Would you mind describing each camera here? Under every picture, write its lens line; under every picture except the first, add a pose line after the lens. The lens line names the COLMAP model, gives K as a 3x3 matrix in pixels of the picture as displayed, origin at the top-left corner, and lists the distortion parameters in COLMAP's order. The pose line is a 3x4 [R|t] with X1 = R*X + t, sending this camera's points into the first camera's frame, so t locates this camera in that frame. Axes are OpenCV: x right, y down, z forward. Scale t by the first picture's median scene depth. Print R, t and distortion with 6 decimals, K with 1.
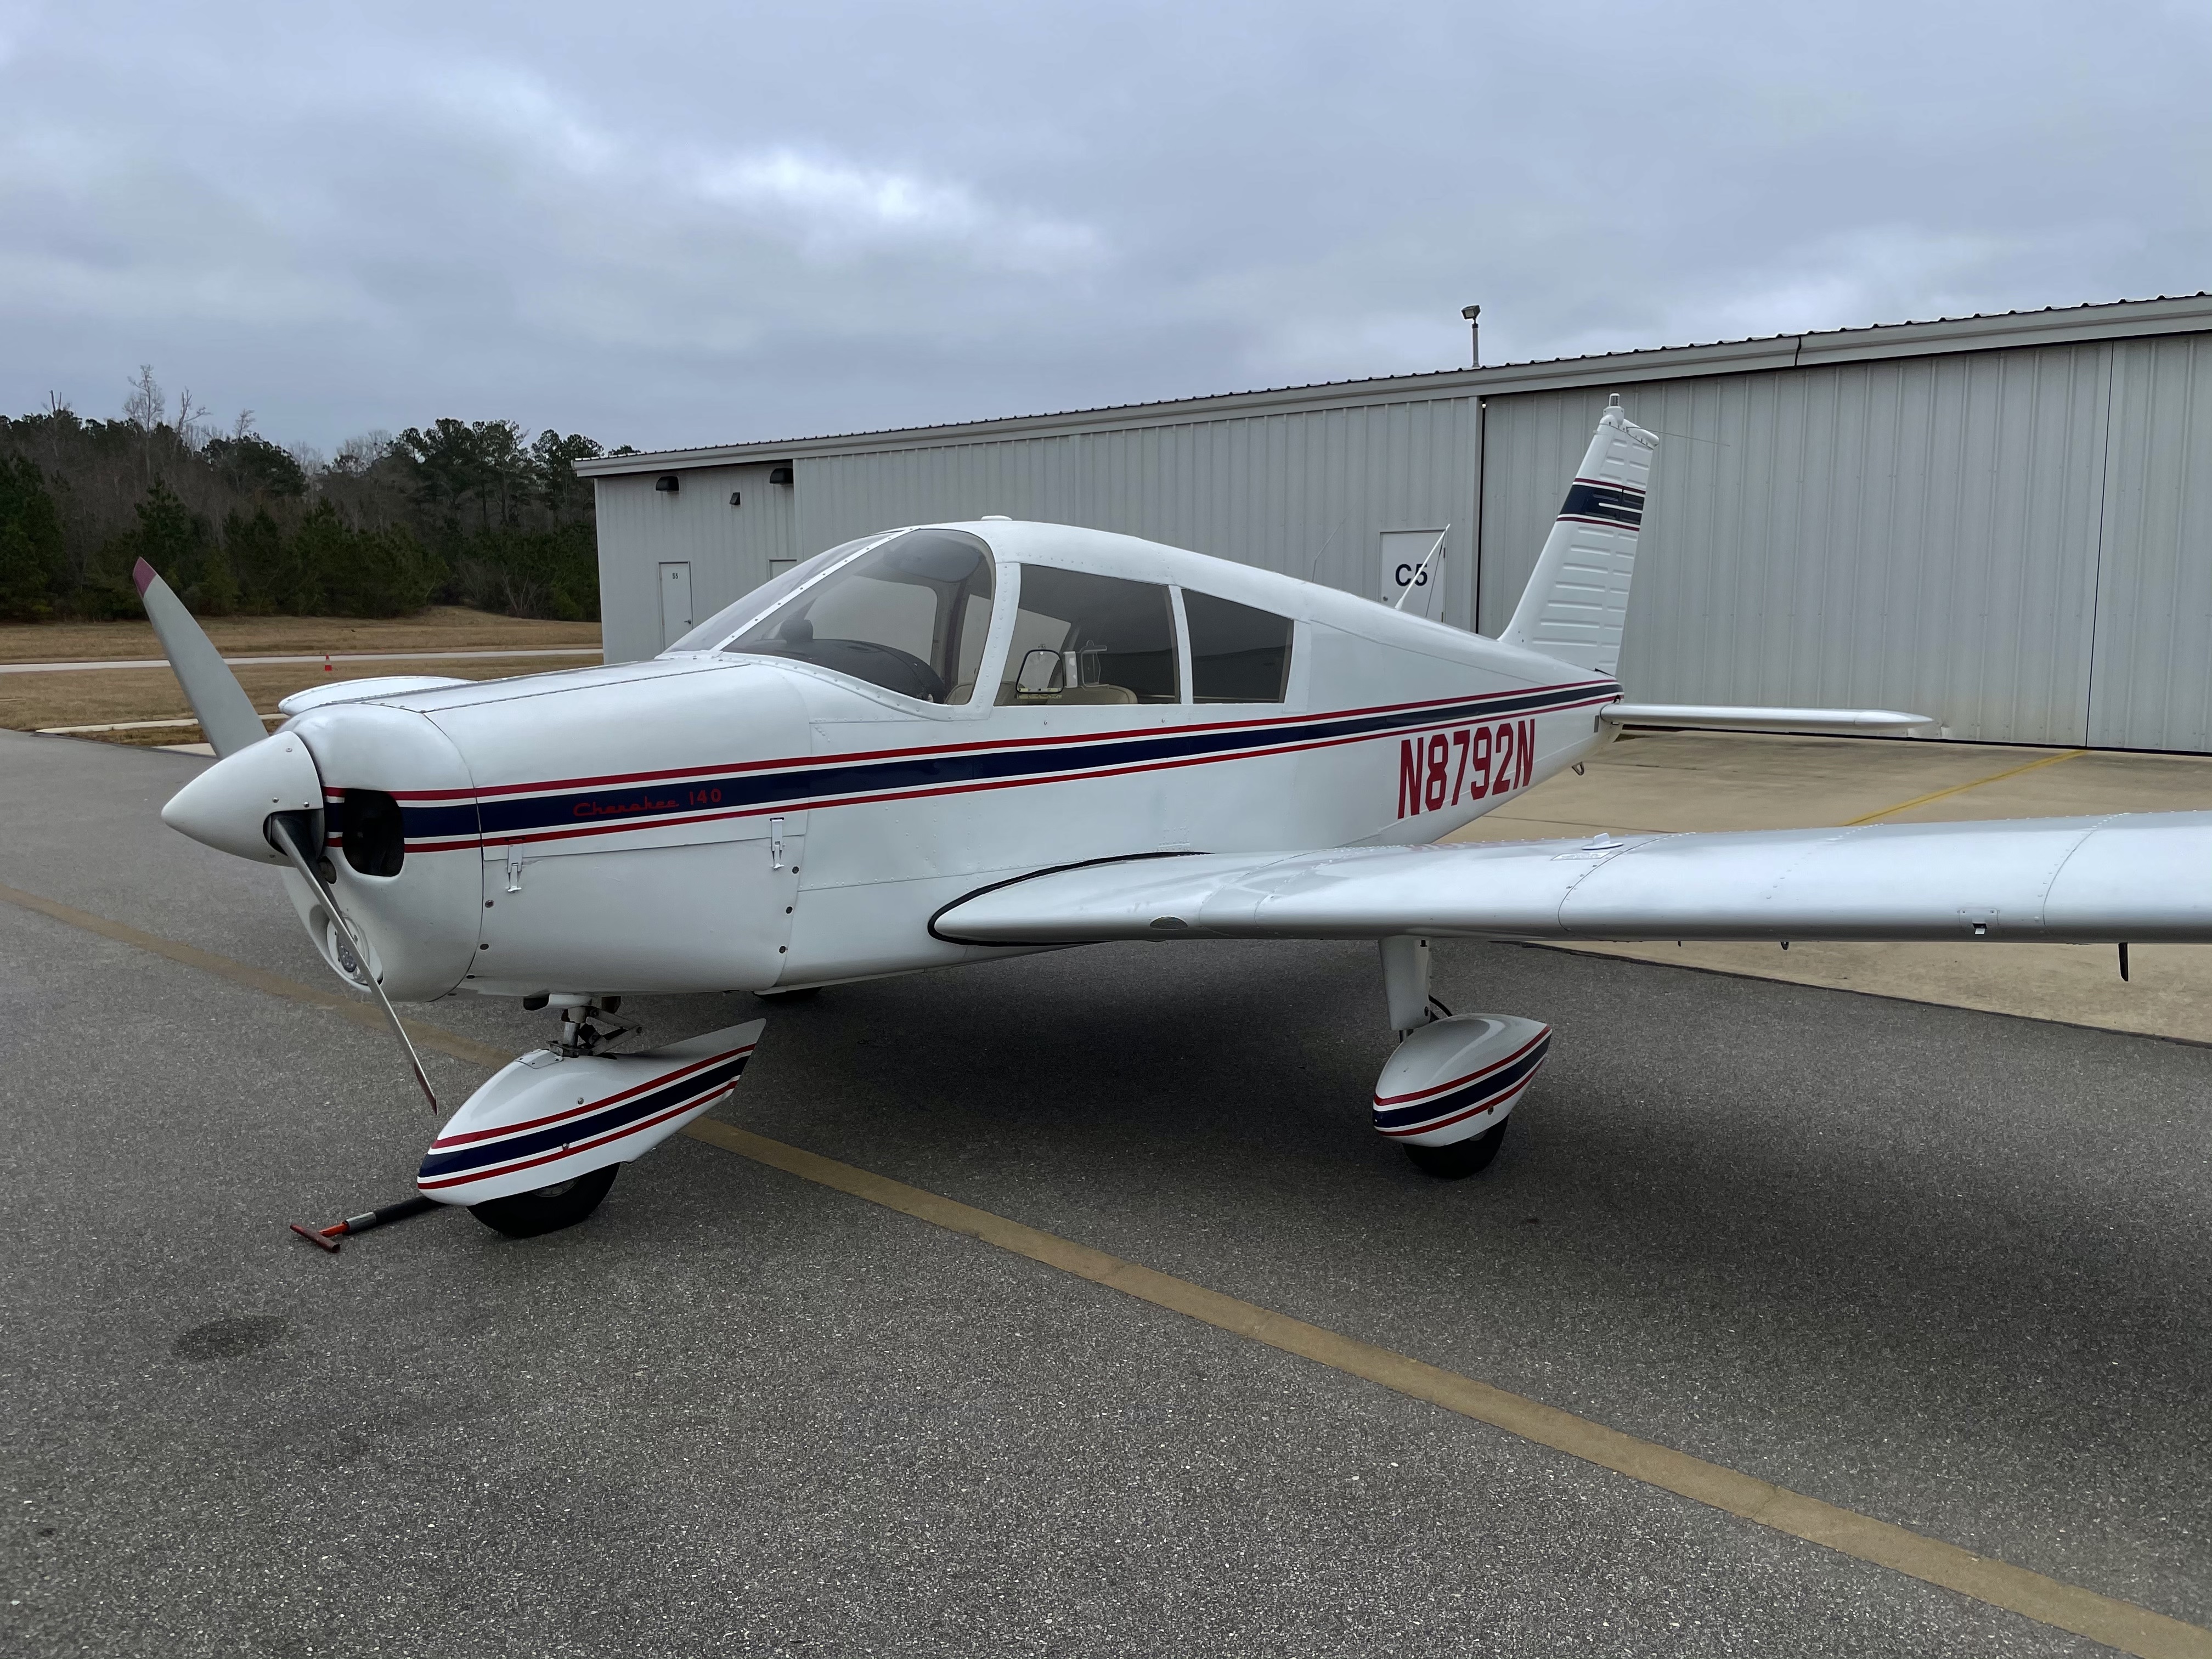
lens RADIAL K [[1678.8, 0, 1109.0], [0, 1678.8, 805.7], [0, 0, 1]] dist [0.080821, -0.111499]
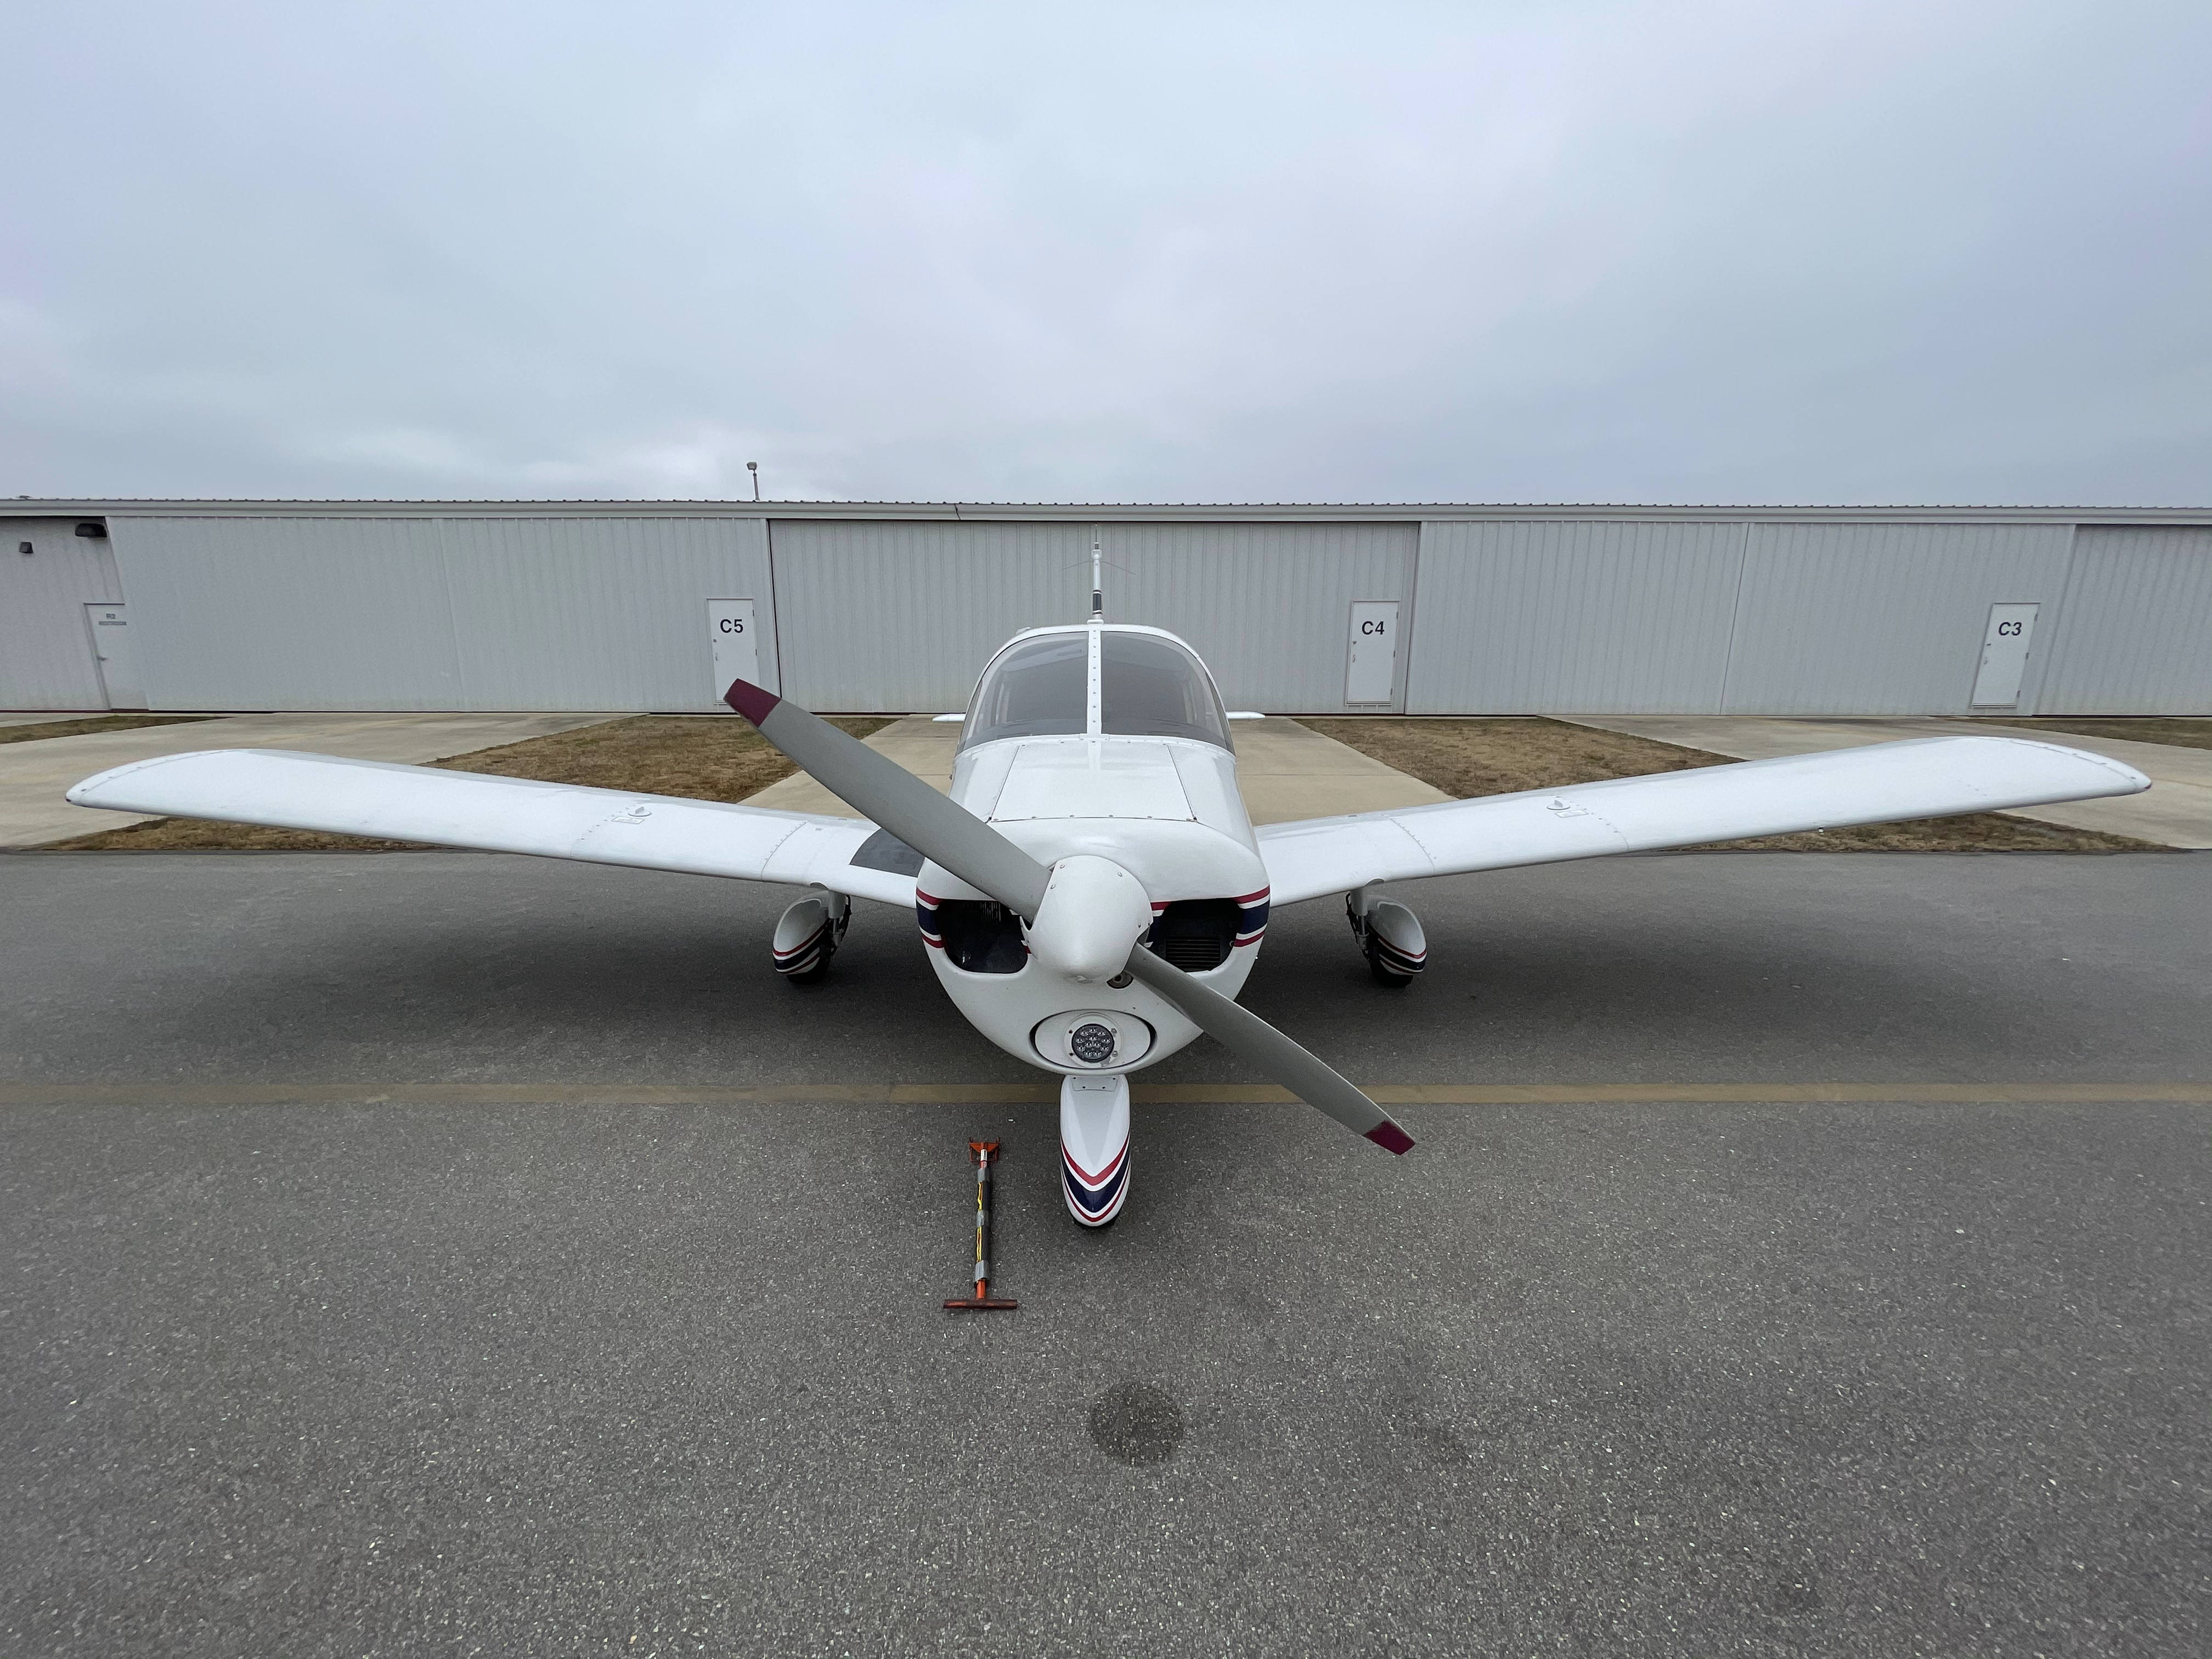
lens RADIAL K [[894.0, 0, 1093.5], [0, 894.0, 829.4], [0, 0, 1]] dist [-0.007447, 0.002437]
pose [[0.742790, -0.139189, 0.654896, -0.510722], [0.075590, 0.989332, 0.124533, -0.077246], [-0.665243, -0.042999, 0.745387, 0.369551]]
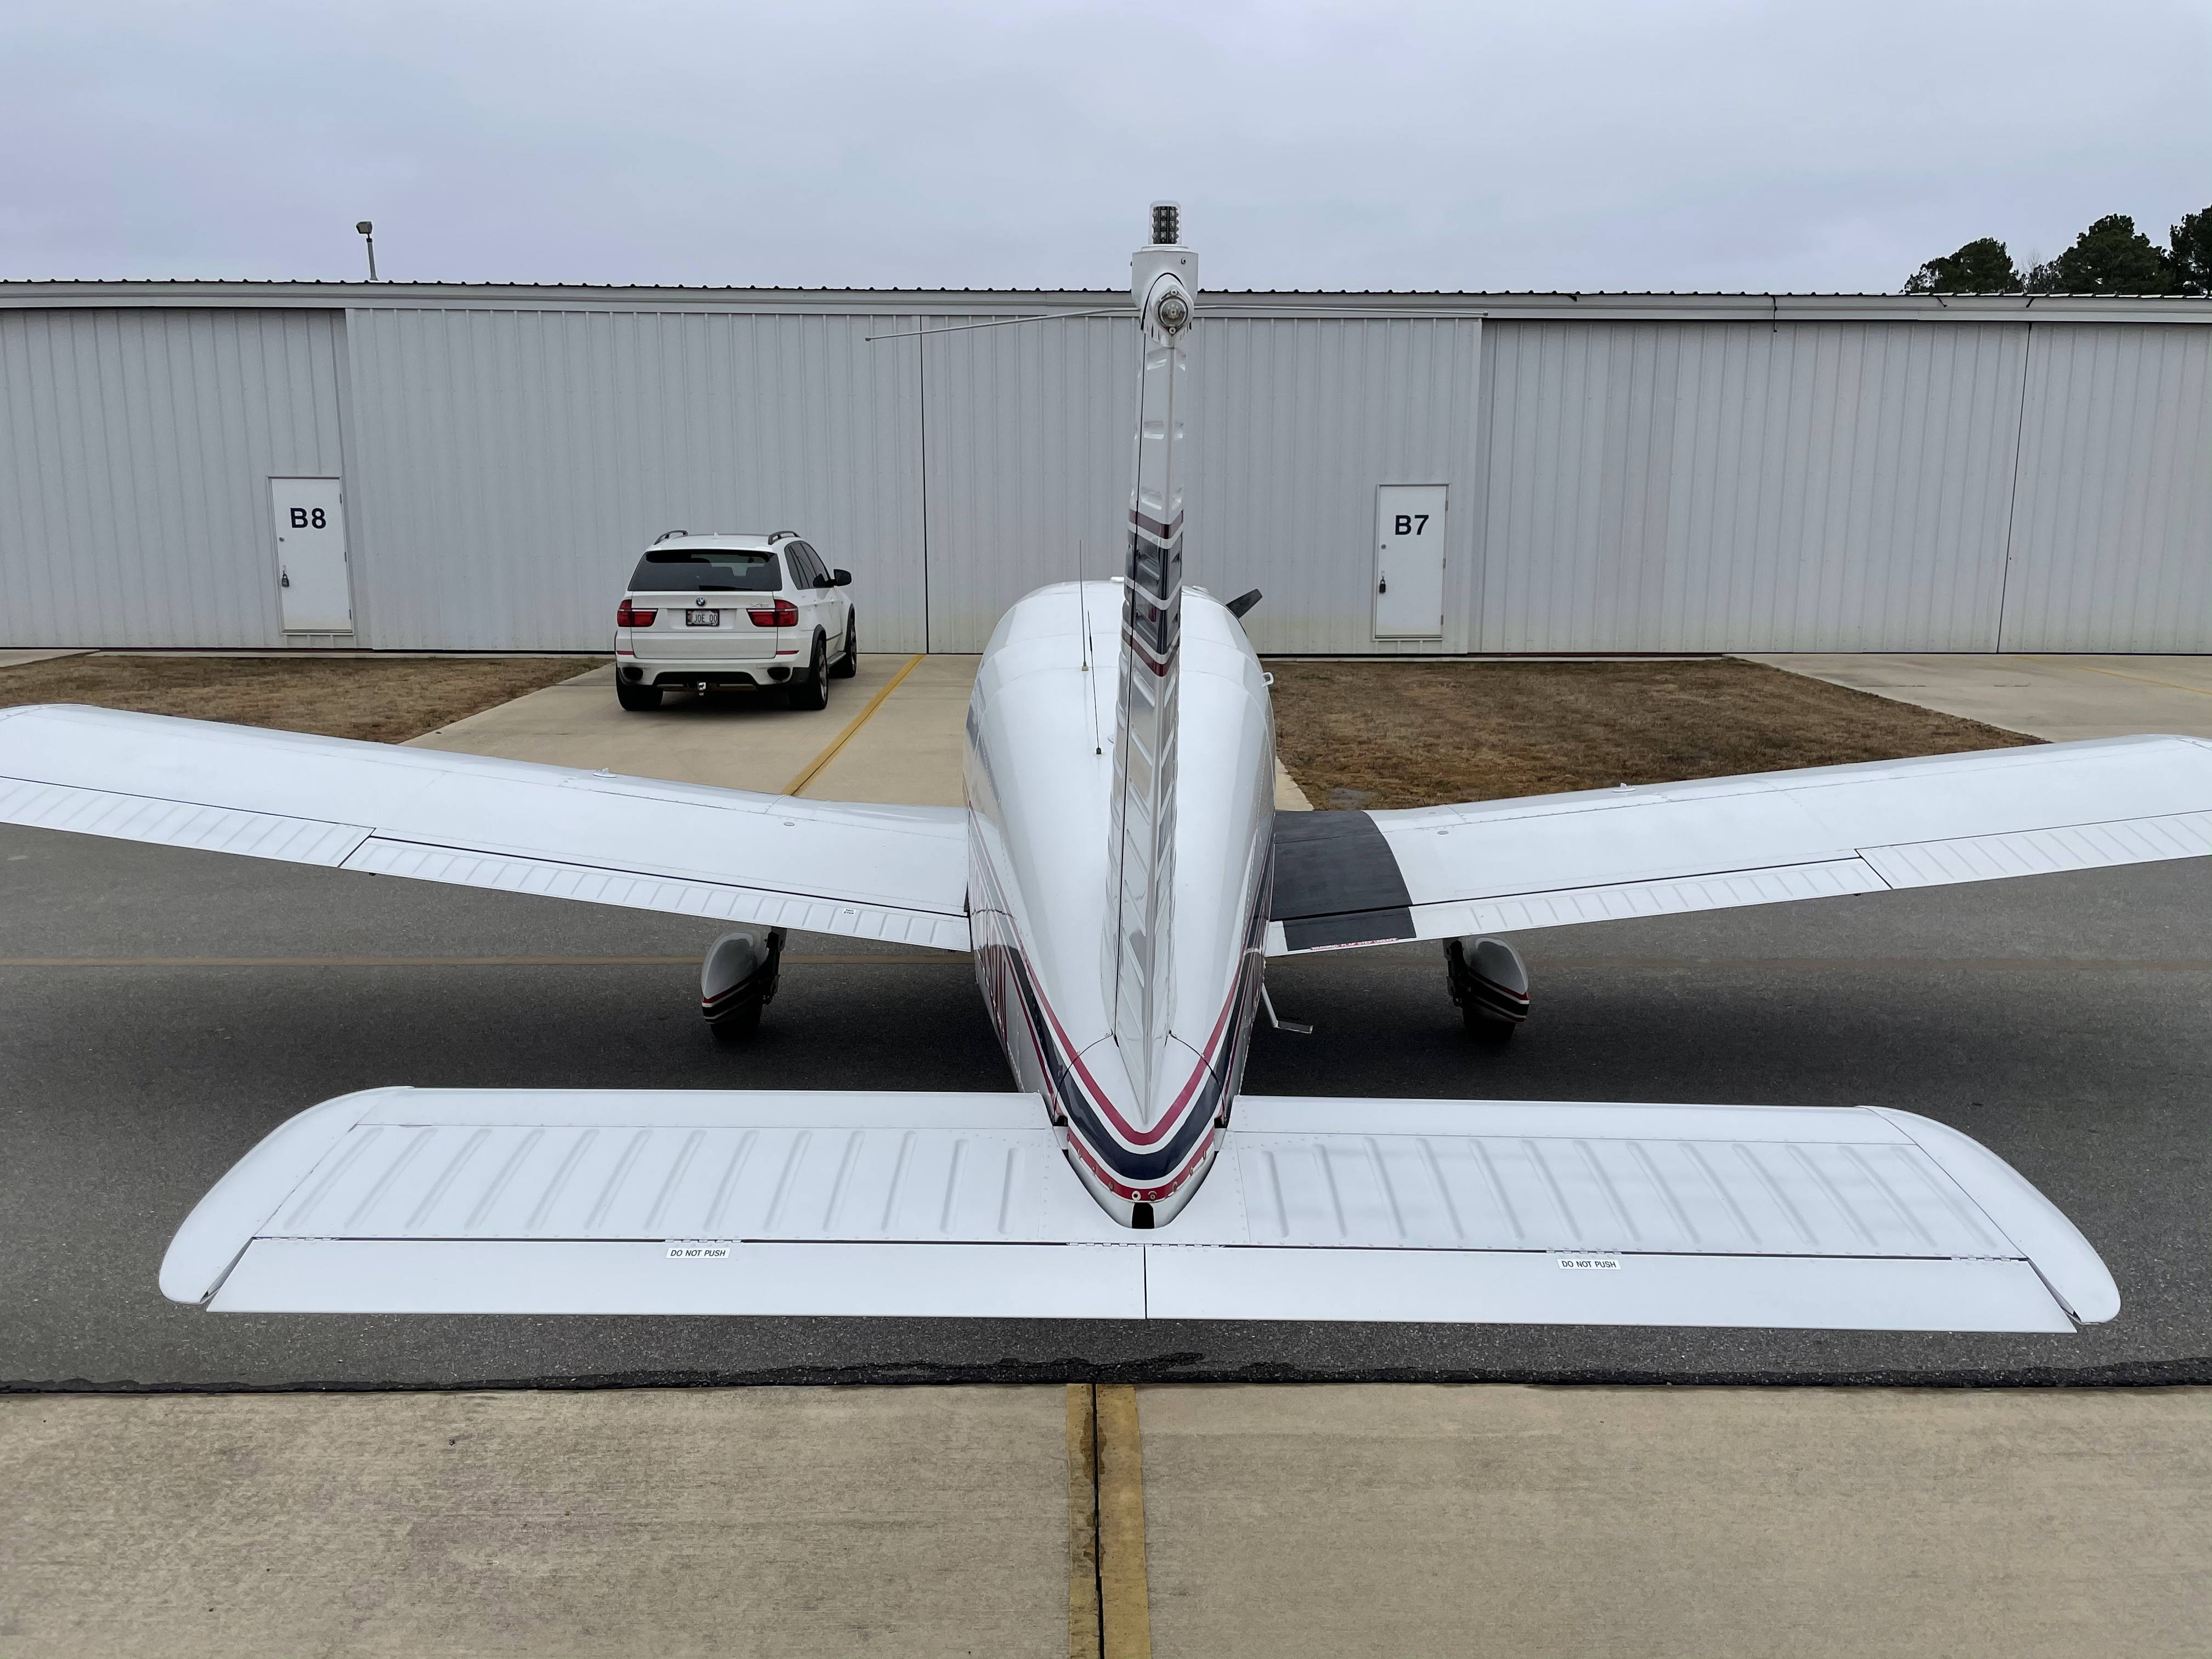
lens RADIAL K [[1678.8, 0, 1119.6], [0, 1678.8, 802.4], [0, 0, 1]] dist [0.080821, -0.111499]
pose [[-0.729780, 0.120708, -0.672942, 0.701969], [-0.084631, 0.960771, 0.264117, -0.297913], [0.678424, 0.249699, -0.690935, 1.662991]]
